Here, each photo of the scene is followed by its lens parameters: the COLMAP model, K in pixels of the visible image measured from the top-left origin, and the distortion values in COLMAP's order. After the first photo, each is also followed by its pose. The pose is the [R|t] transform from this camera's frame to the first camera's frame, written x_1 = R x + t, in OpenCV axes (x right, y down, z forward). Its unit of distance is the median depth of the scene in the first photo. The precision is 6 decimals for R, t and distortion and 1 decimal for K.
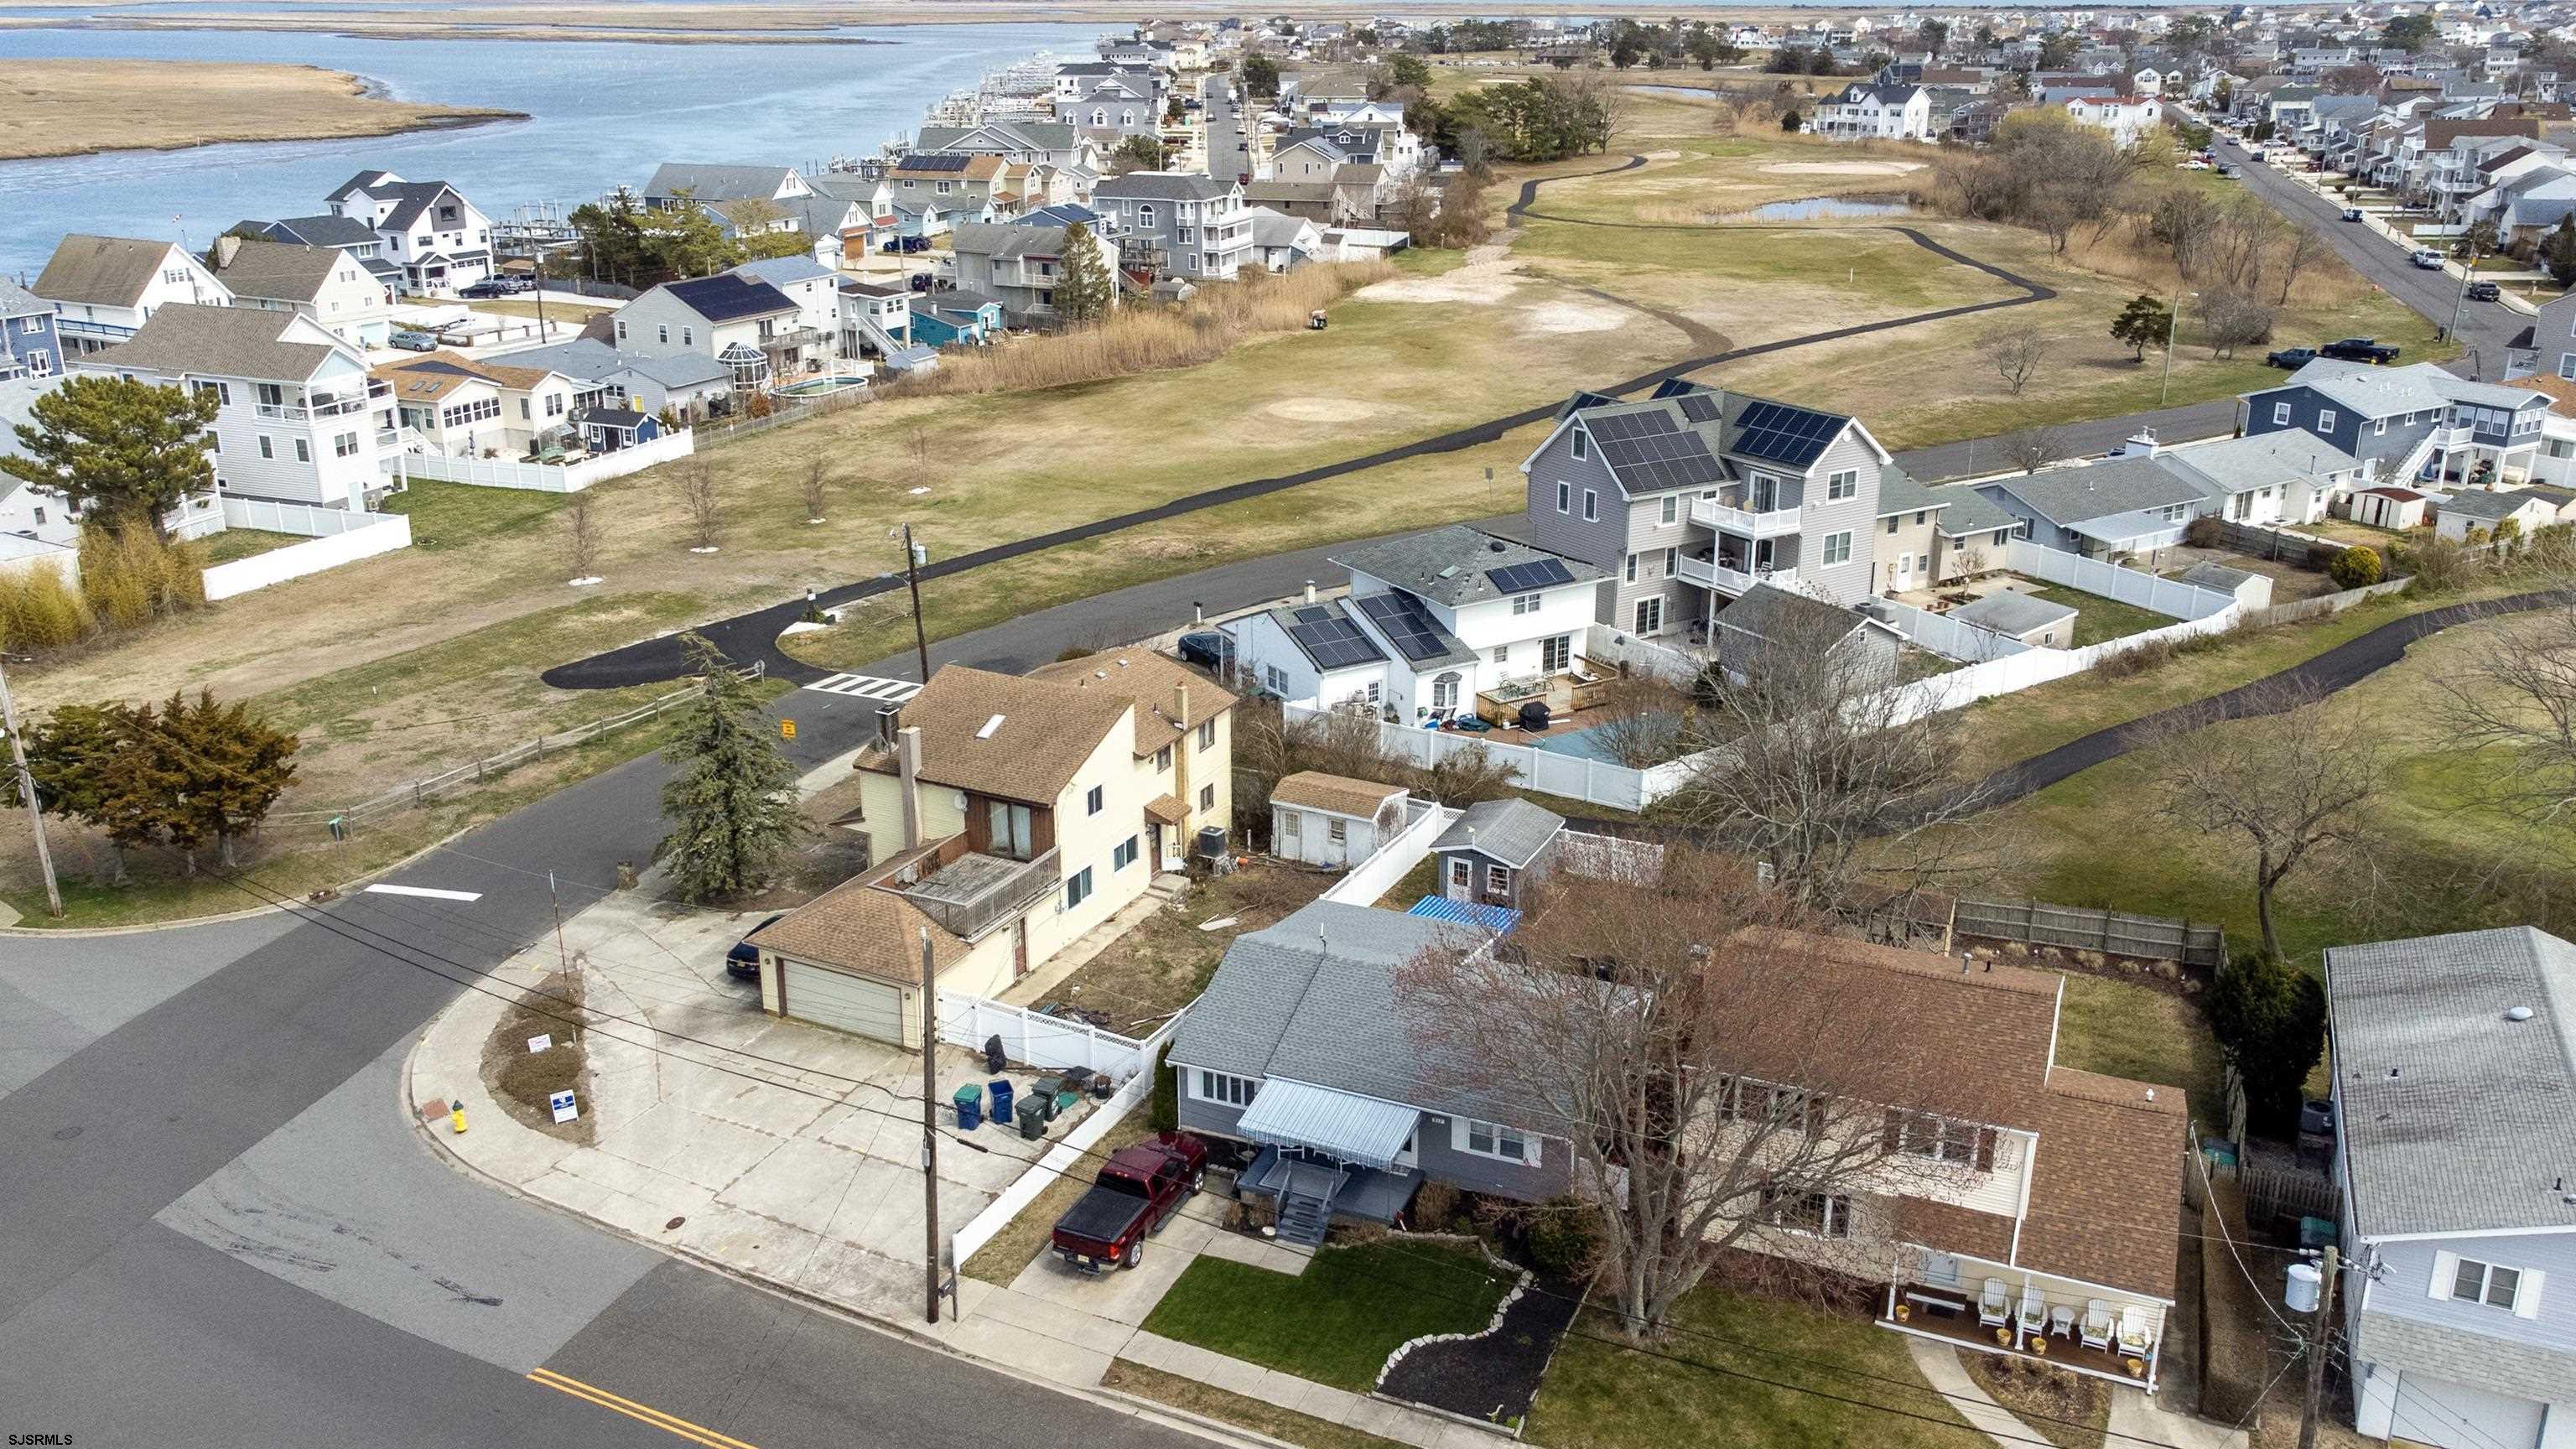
lens RADIAL K [[2113.4, 0, 1277.5], [0, 2113.4, 699.5], [0, 0, 1]] dist [0.051050, 0.012521]
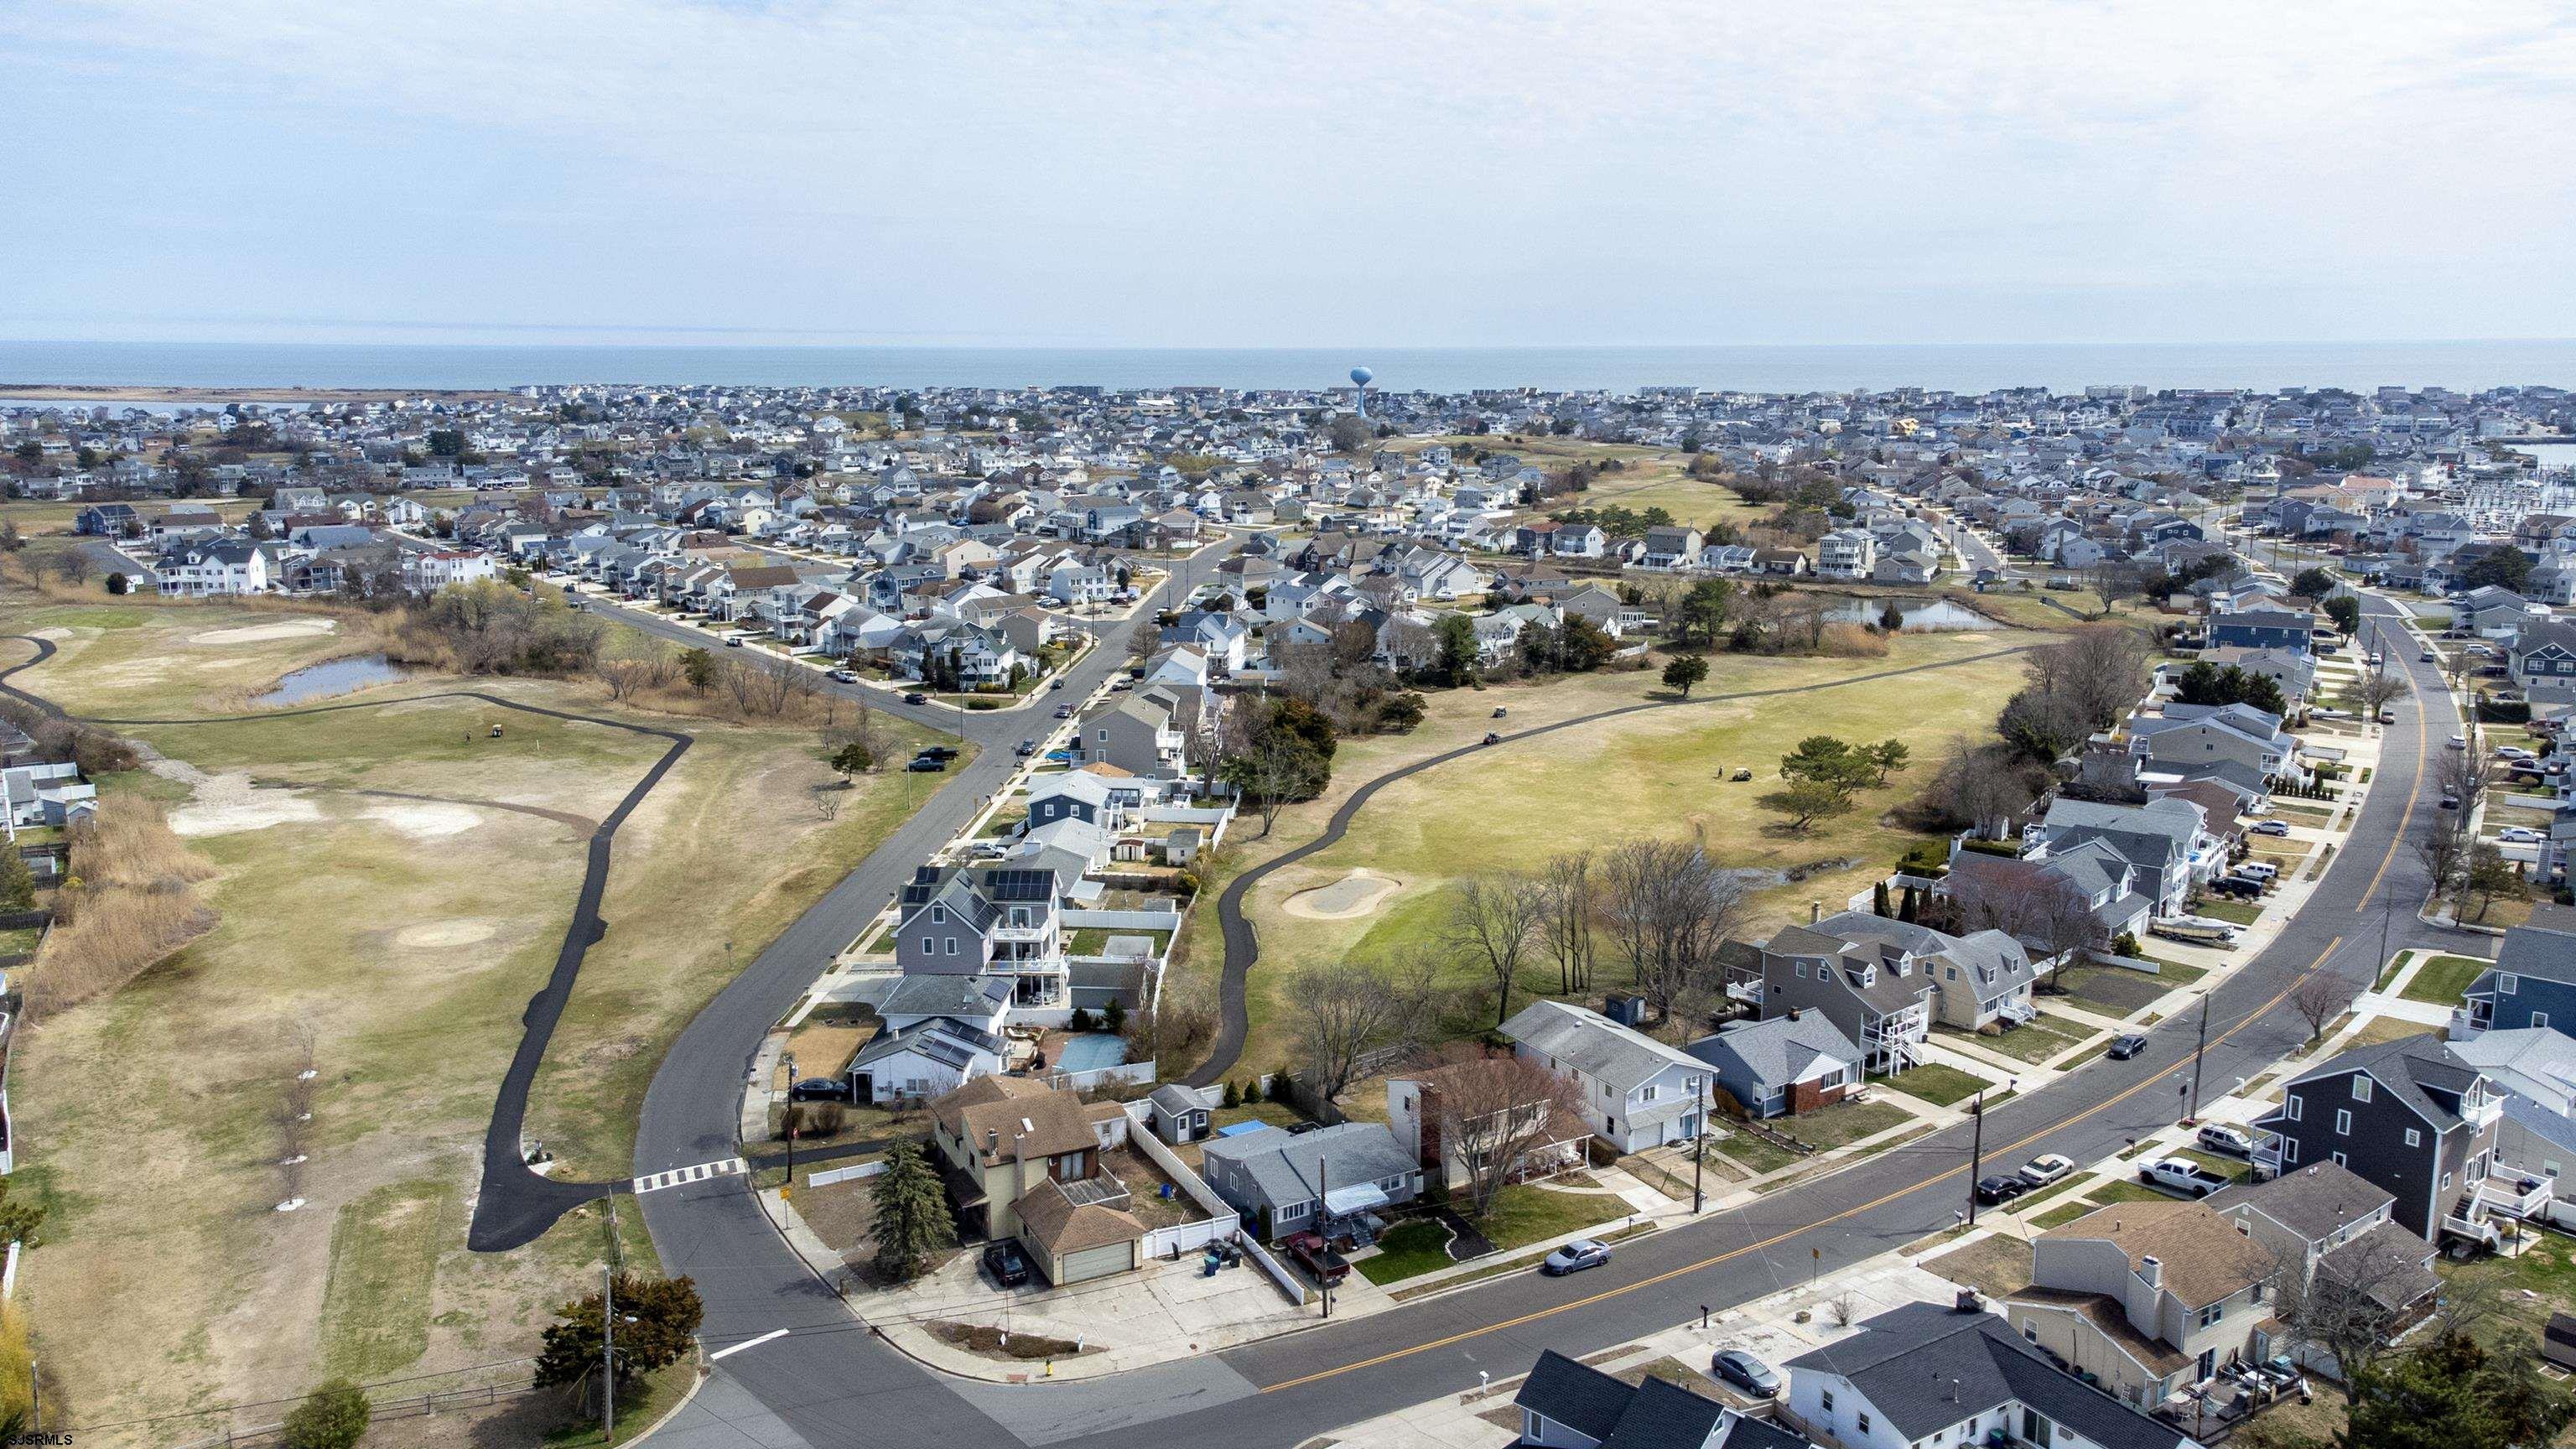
lens RADIAL K [[1944.9, 0, 1284.4], [0, 1944.9, 716.0], [0, 0, 1]] dist [0.051896, 0.000004]
pose [[0.590819, -0.152056, 0.792346, -0.799320], [0.258099, 0.966093, -0.007055, -0.162834], [-0.764407, 0.208672, 0.610031, -0.214837]]
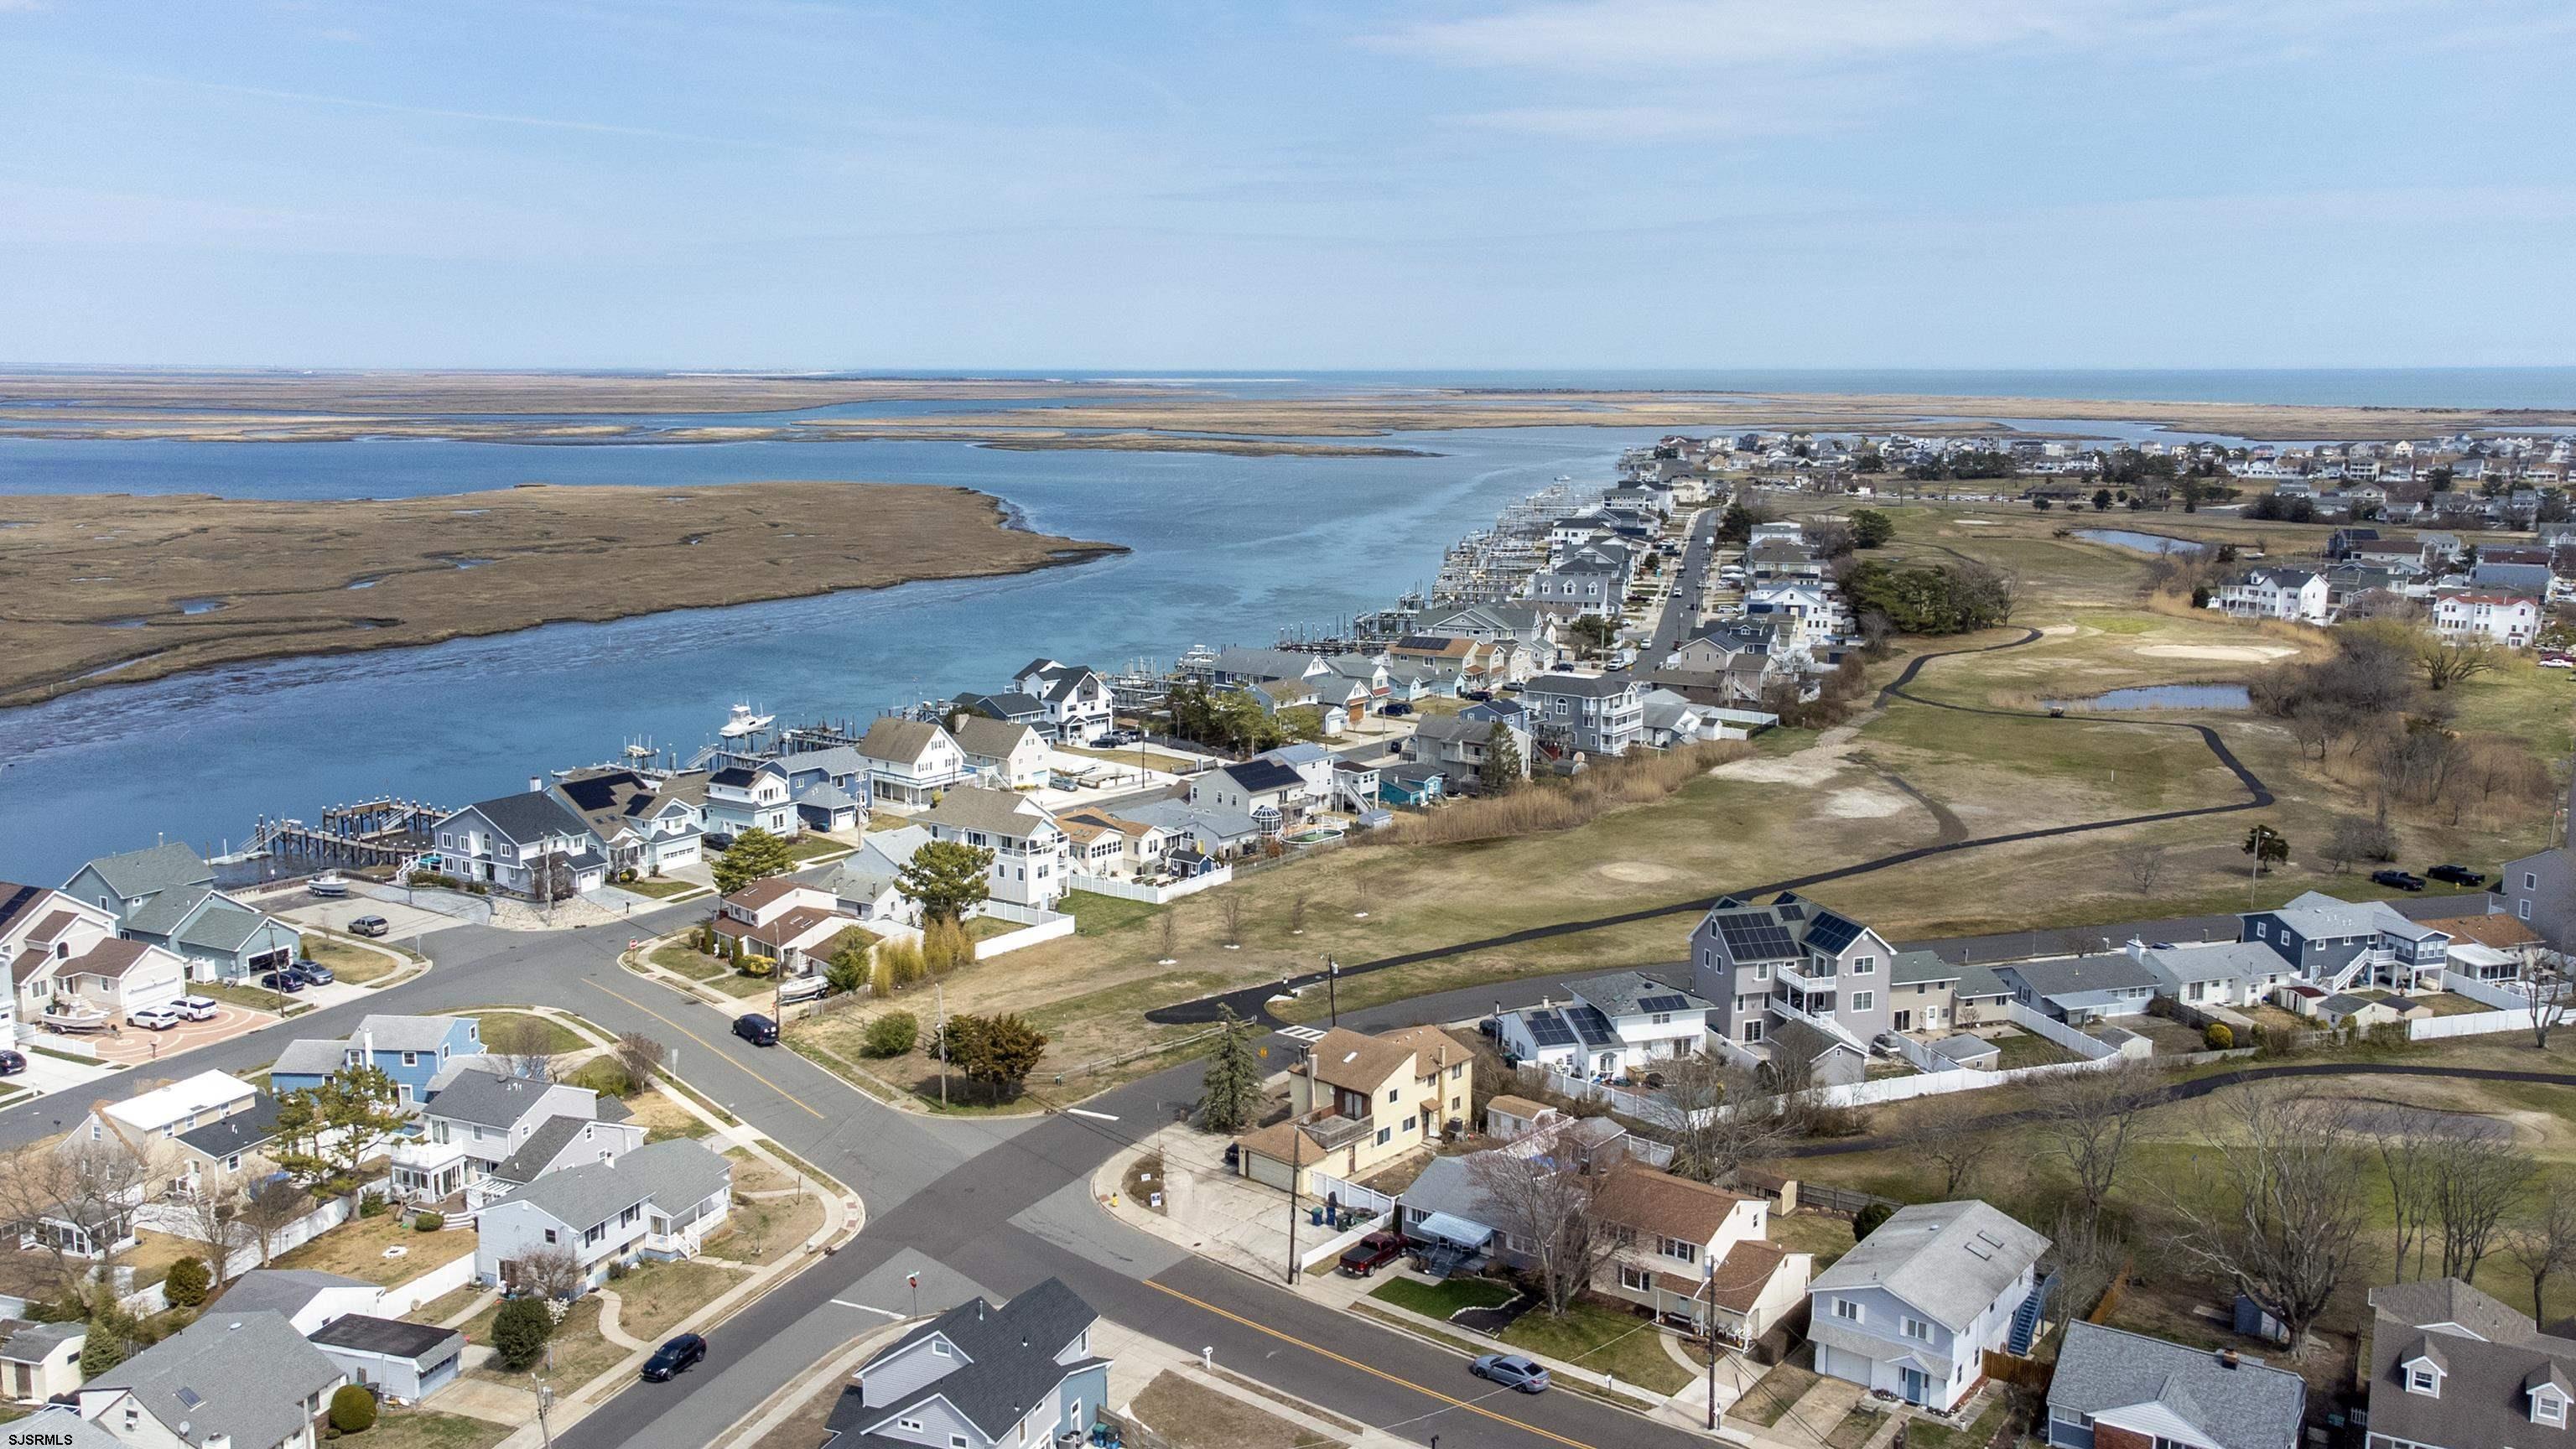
lens RADIAL K [[2121.8, 0, 1288.0], [0, 2121.8, 724.5], [0, 0, 1]] dist [0.104803, -0.205206]
pose [[0.969753, 0.046295, -0.239658, 0.179738], [-0.083020, 0.985871, -0.145489, -0.000782], [0.229536, 0.160985, 0.959894, -0.676363]]
